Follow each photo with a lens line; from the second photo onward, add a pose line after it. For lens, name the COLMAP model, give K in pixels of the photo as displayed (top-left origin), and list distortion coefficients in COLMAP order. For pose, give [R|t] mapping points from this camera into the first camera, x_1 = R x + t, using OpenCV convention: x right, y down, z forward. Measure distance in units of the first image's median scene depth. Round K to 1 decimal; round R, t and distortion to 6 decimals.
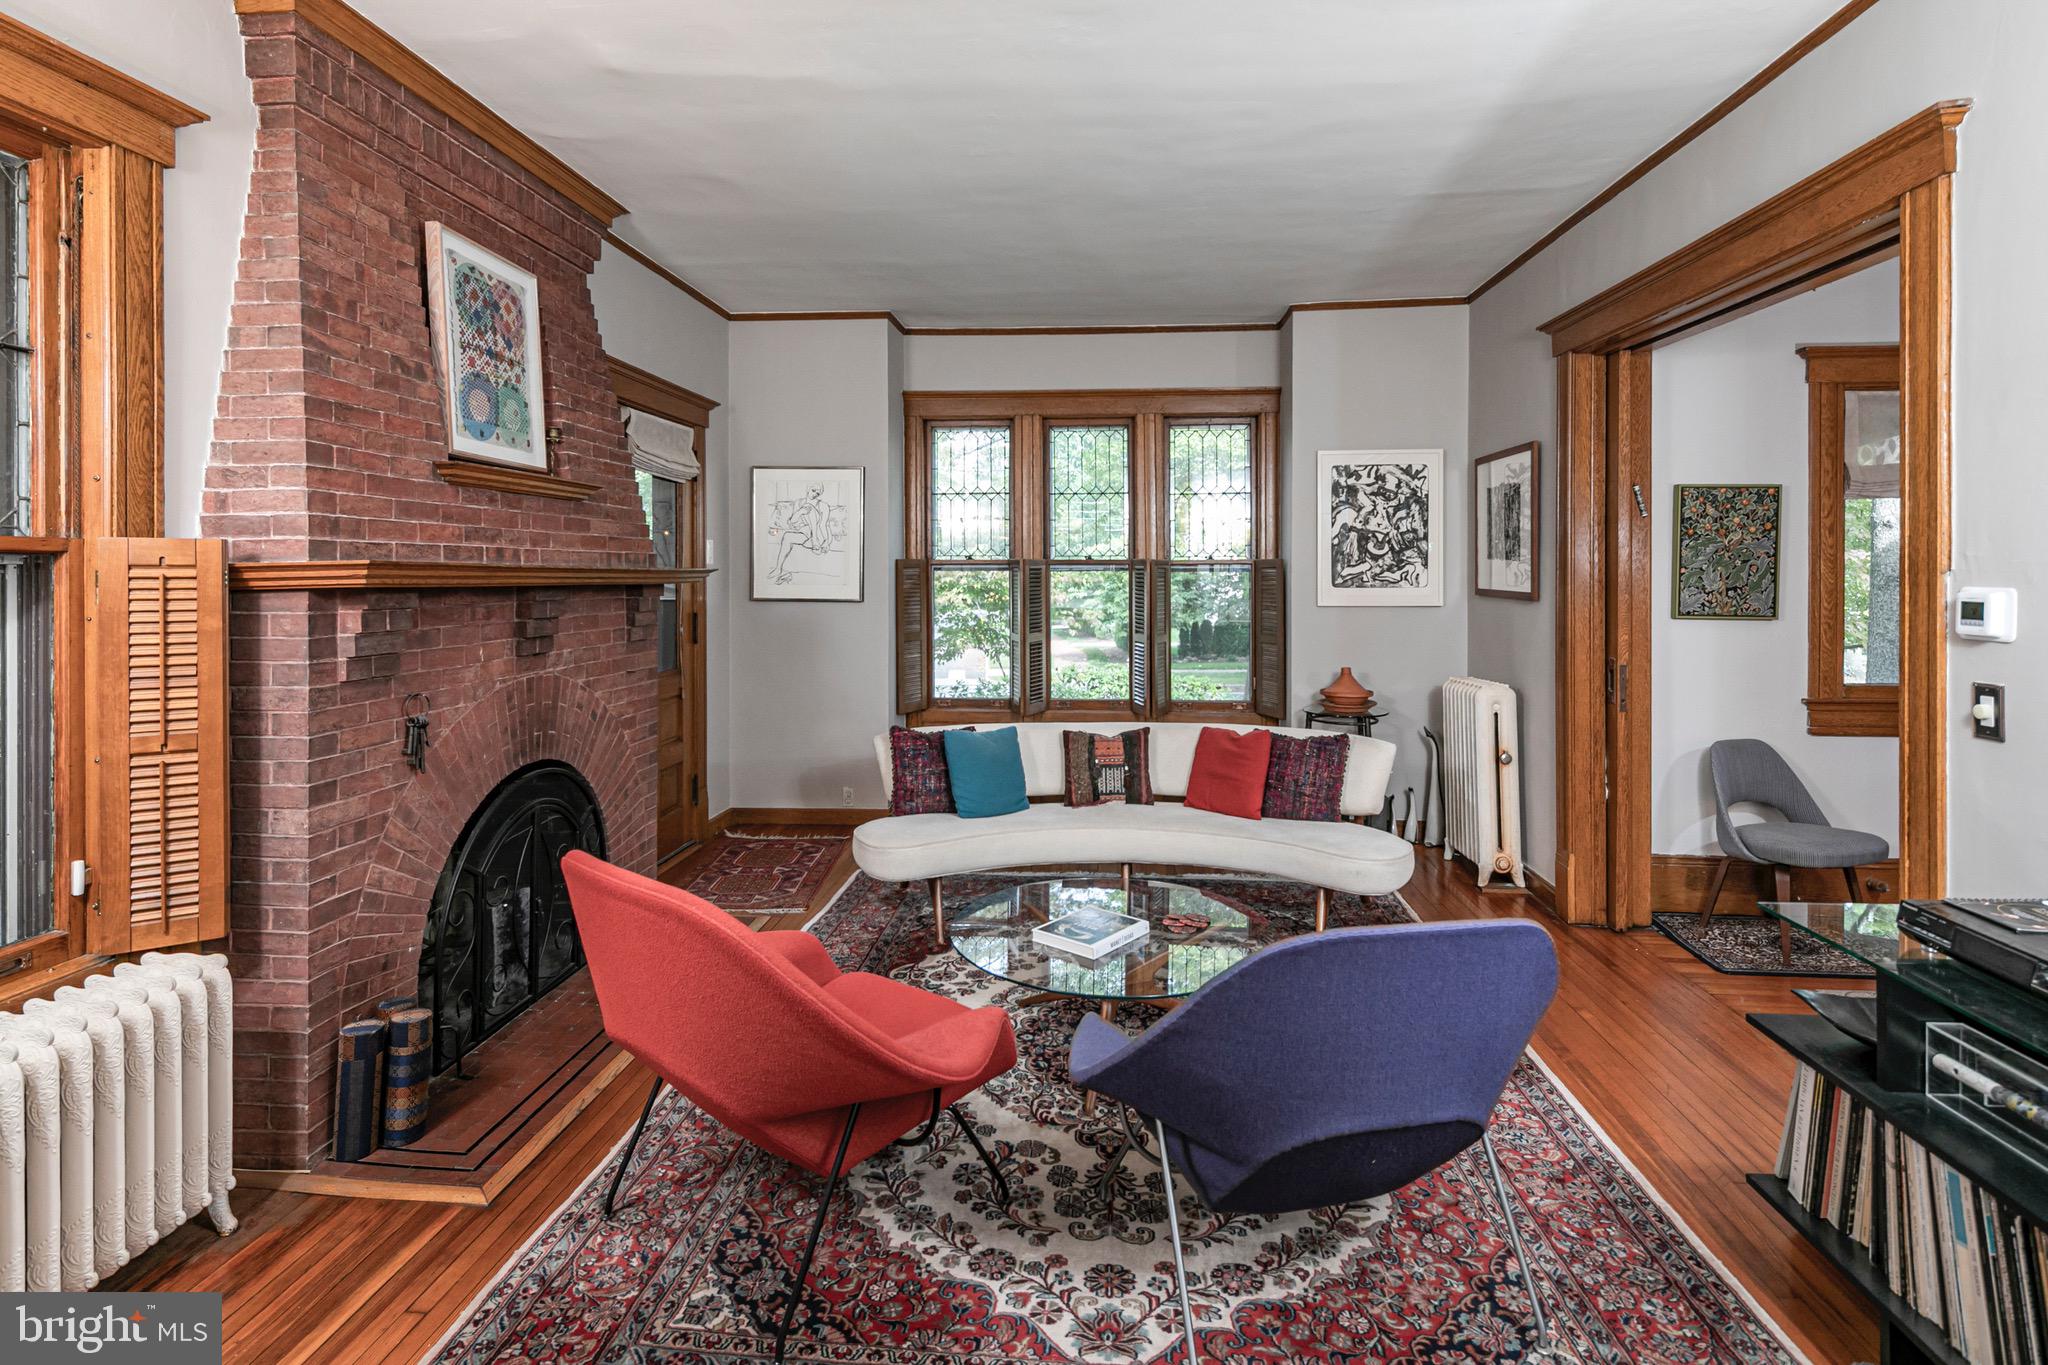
lens RADIAL K [[1028.0, 0, 1045.8], [0, 1028.0, 579.1], [0, 0, 1]] dist [0.015247, -0.000250]
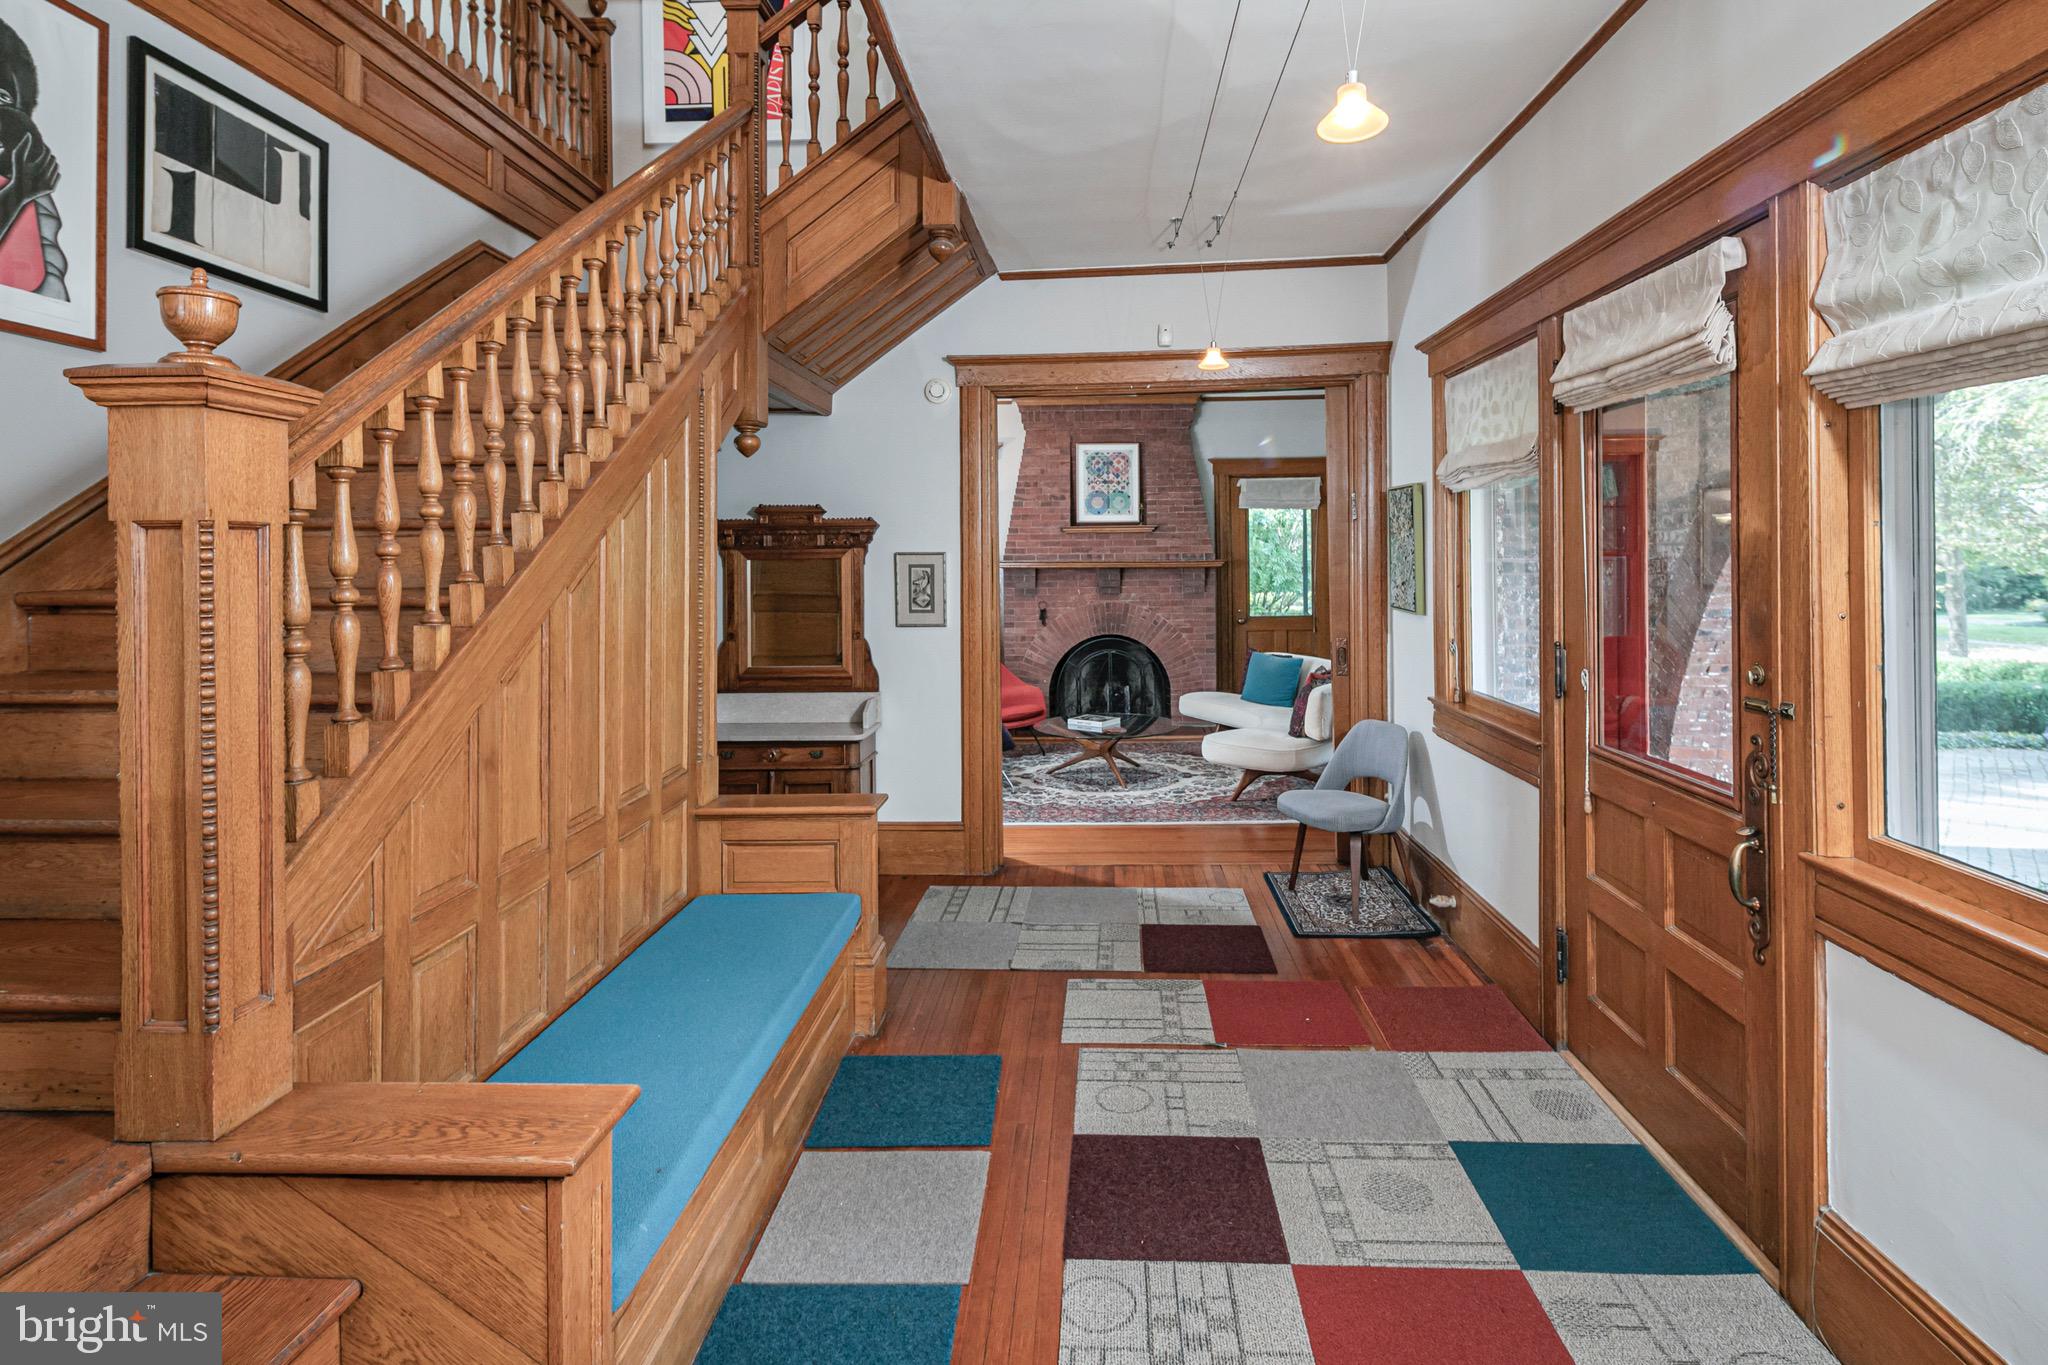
lens RADIAL K [[1028.0, 0, 1045.8], [0, 1028.0, 579.1], [0, 0, 1]] dist [0.015247, -0.000250]
pose [[0.023065, 0.023320, -0.999462, 2.217994], [0.005204, 0.999712, 0.023446, -0.028754], [0.999720, -0.005742, 0.022937, 0.801946]]
